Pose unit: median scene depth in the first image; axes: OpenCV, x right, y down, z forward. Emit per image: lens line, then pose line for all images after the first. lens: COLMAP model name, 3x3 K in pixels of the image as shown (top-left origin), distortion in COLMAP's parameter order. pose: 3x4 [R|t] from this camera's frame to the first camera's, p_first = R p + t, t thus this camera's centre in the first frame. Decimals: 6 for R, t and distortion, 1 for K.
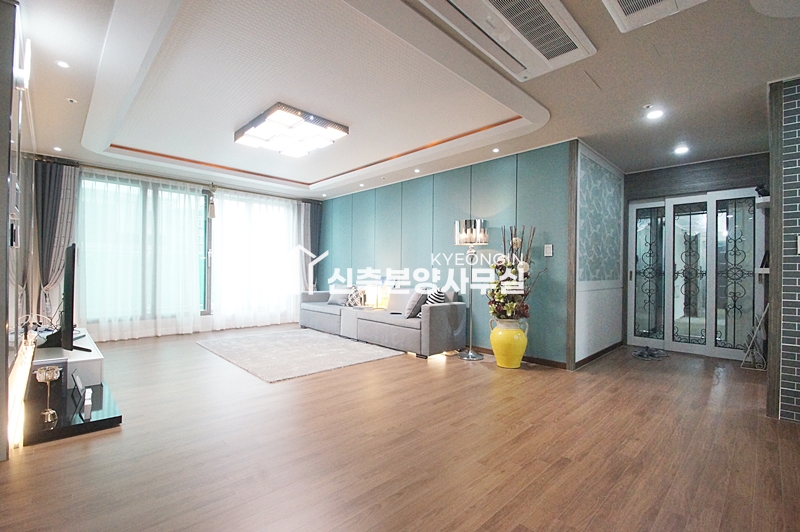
lens RADIAL K [[360.3, 0, 397.1], [0, 360.3, 268.1], [0, 0, 1]] dist [-0.010580, -0.000530]
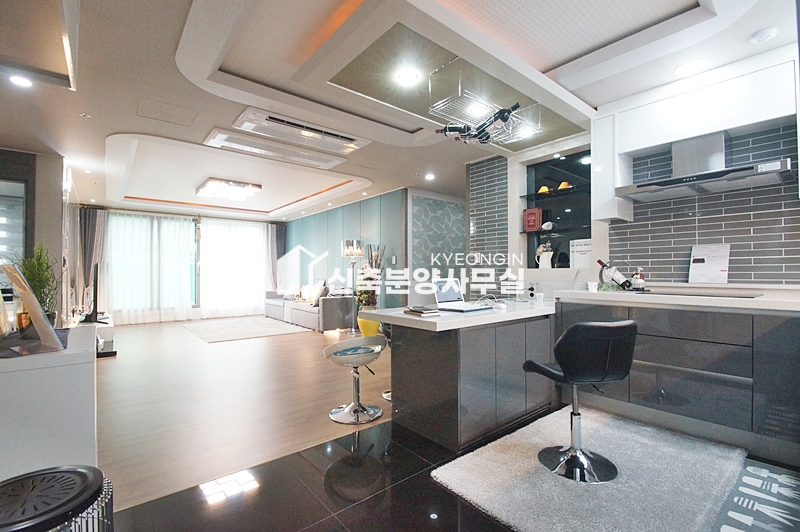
lens RADIAL K [[360.3, 0, 403.3], [0, 360.3, 269.3], [0, 0, 1]] dist [-0.010580, -0.000530]
pose [[0.996893, -0.016342, -0.077049, 0.436129], [0.016354, 0.999866, -0.000477, -0.007200], [0.077047, -0.000785, 0.997027, -0.383749]]
